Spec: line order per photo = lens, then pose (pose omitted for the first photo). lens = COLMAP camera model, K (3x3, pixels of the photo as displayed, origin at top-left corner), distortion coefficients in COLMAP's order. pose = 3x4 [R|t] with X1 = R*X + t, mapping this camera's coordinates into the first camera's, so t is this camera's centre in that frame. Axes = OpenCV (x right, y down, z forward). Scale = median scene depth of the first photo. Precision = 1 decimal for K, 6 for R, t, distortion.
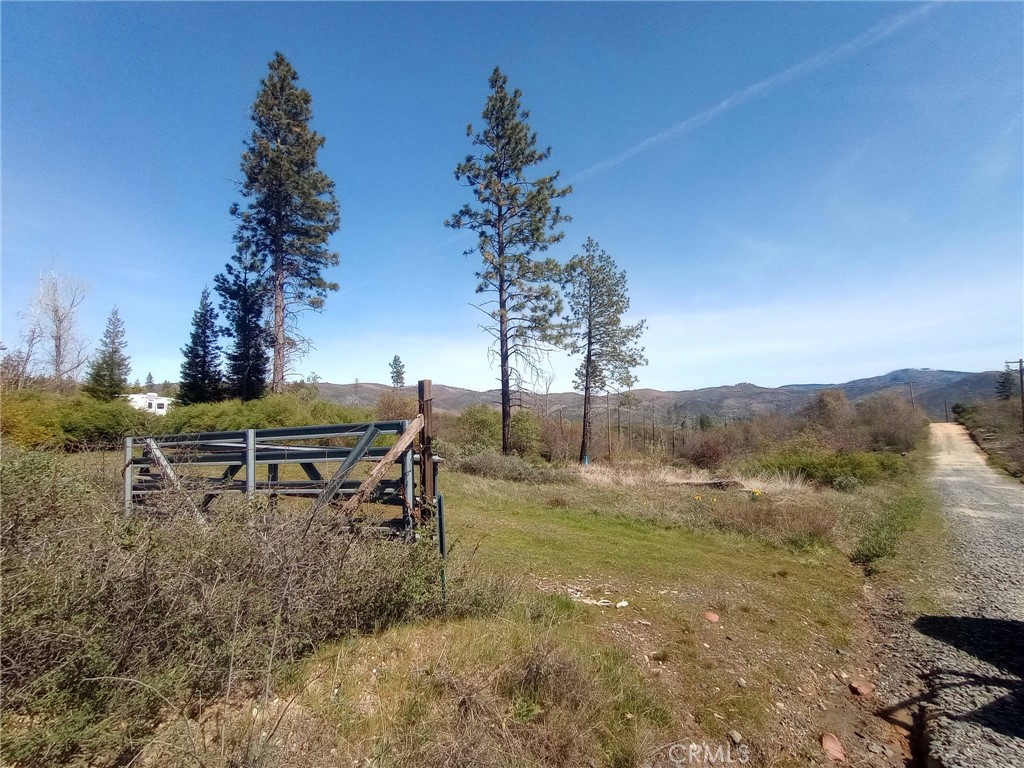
lens RADIAL K [[461.5, 0, 512.0], [0, 461.5, 384.0], [0, 0, 1]] dist [-0.002252, 0.000207]
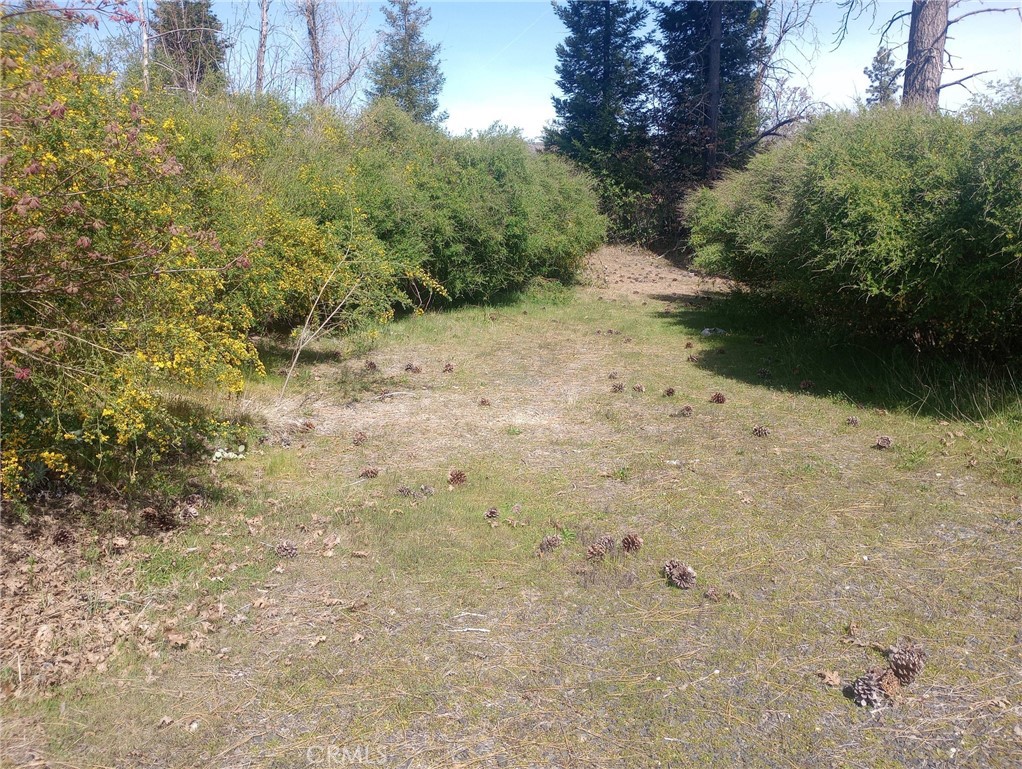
lens RADIAL K [[842.9, 0, 512.6], [0, 842.9, 371.8], [0, 0, 1]] dist [0.067201, -0.087722]
pose [[0.847650, 0.107200, -0.519613, -0.350634], [0.037128, 0.964988, 0.259652, 0.030388], [0.529256, -0.239387, 0.813992, 0.344968]]
